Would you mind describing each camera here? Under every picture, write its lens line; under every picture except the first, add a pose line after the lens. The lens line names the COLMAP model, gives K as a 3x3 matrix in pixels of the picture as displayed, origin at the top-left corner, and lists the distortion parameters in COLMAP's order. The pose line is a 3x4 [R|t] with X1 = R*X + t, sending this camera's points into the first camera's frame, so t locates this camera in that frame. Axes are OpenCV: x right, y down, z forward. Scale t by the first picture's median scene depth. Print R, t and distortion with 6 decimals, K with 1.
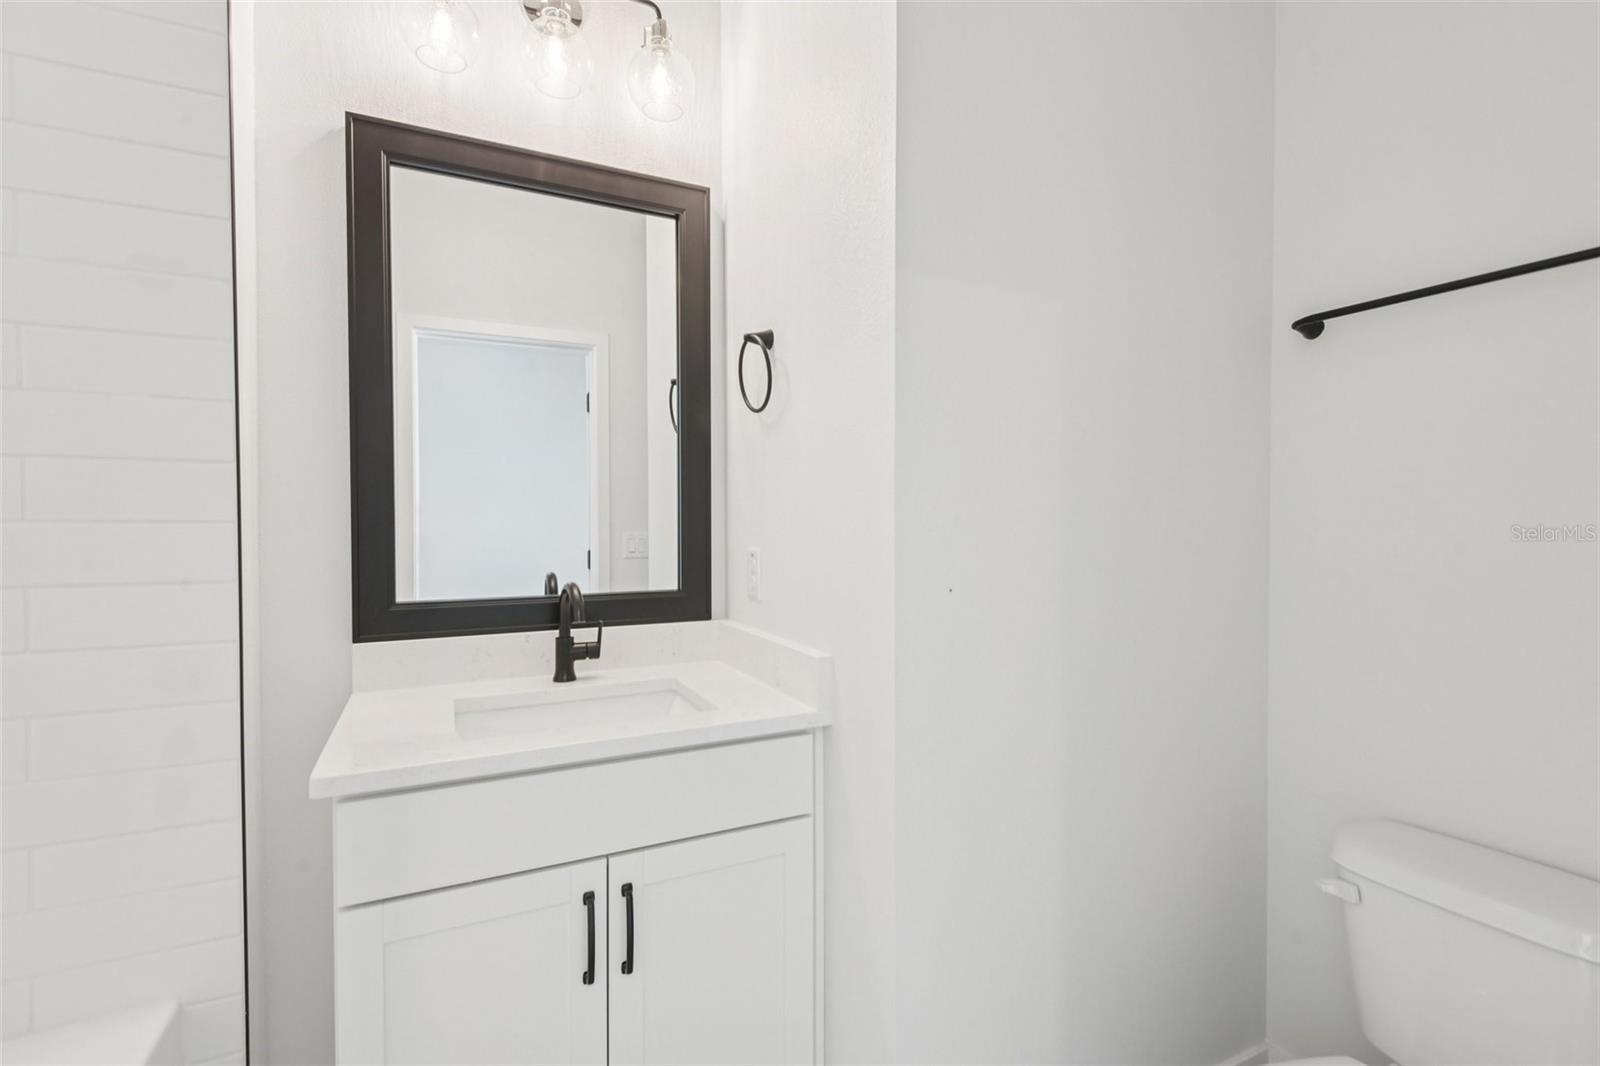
lens RADIAL K [[730.6, 0, 810.0], [0, 730.6, 527.1], [0, 0, 1]] dist [0.009076, -0.000783]
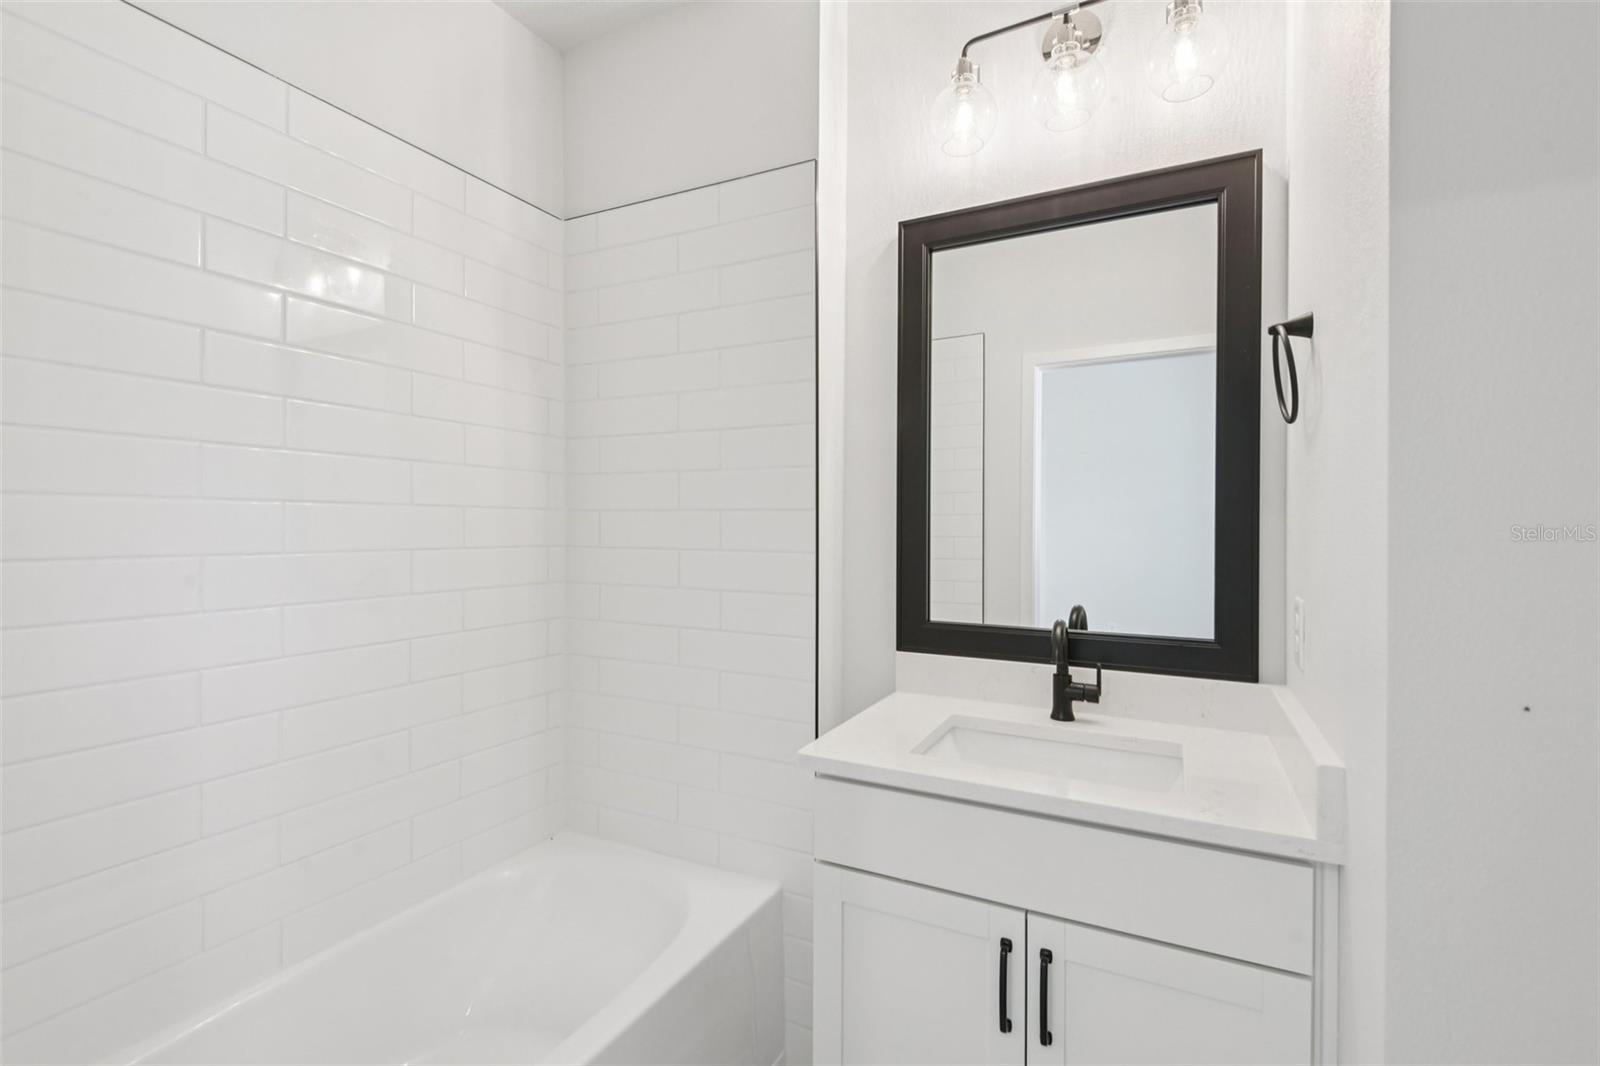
lens RADIAL K [[730.6, 0, 795.3], [0, 730.6, 519.7], [0, 0, 1]] dist [0.009076, -0.000783]
pose [[0.587686, -0.003964, -0.809080, 0.246803], [-0.014761, 0.999769, -0.015621, -0.036277], [0.808955, 0.021123, 0.587491, 0.128721]]
